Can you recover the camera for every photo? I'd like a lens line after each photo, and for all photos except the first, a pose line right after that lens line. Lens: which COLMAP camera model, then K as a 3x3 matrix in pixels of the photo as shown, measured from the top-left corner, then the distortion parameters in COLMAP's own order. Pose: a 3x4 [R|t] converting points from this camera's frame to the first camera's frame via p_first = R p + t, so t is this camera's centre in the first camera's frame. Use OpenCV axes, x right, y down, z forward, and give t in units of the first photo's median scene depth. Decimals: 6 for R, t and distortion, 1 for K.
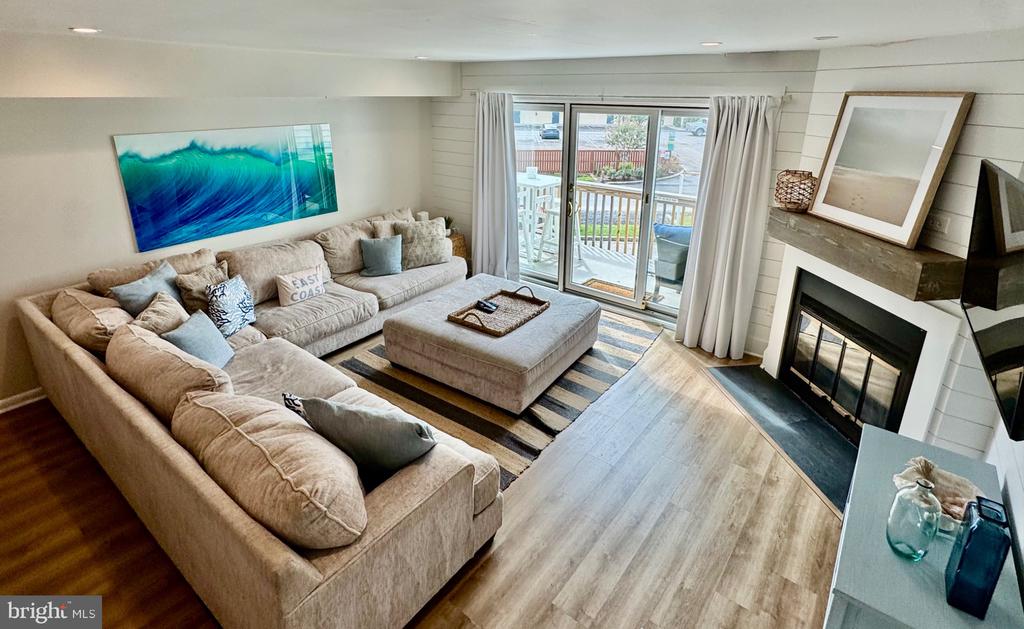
lens RADIAL K [[500.2, 0, 508.8], [0, 500.2, 246.7], [0, 0, 1]] dist [-0.009826, 0.000619]
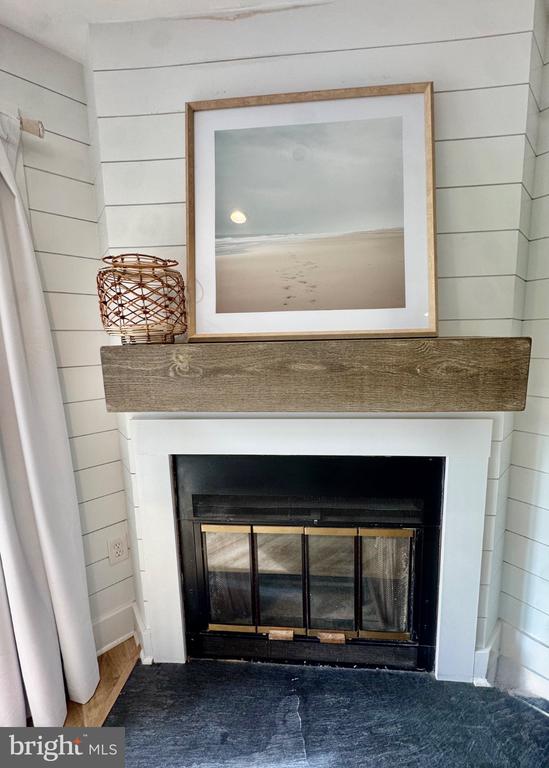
lens RADIAL K [[331.9, 0, 287.4], [0, 331.9, 385.1], [0, 0, 1]] dist [-0.005152, 0.000114]
pose [[0.199119, -0.151540, 0.968188, 0.263901], [0.313009, 0.946055, 0.083702, -0.020519], [-0.928642, 0.286385, 0.235811, 0.757805]]
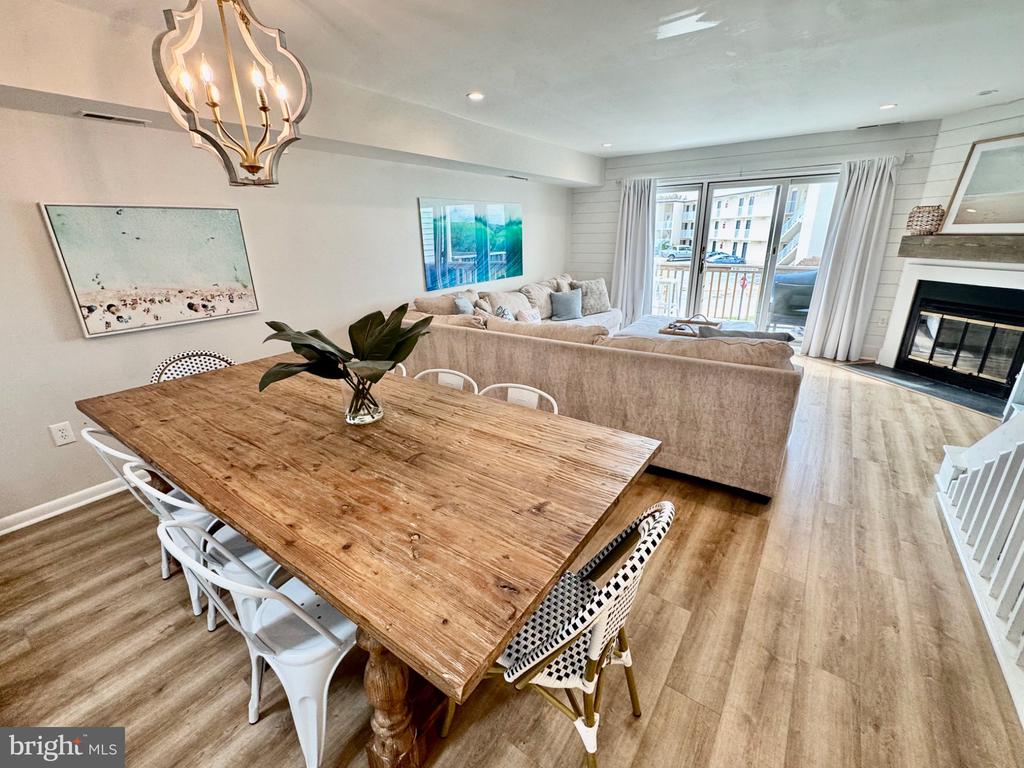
lens RADIAL K [[434.3, 0, 509.9], [0, 434.3, 383.4], [0, 0, 1]] dist [-0.003275, -0.000343]
pose [[0.998671, -0.041183, 0.030997, -0.593451], [0.040144, 0.998635, 0.033414, 0.236389], [-0.032331, -0.032125, 0.998961, -0.175272]]
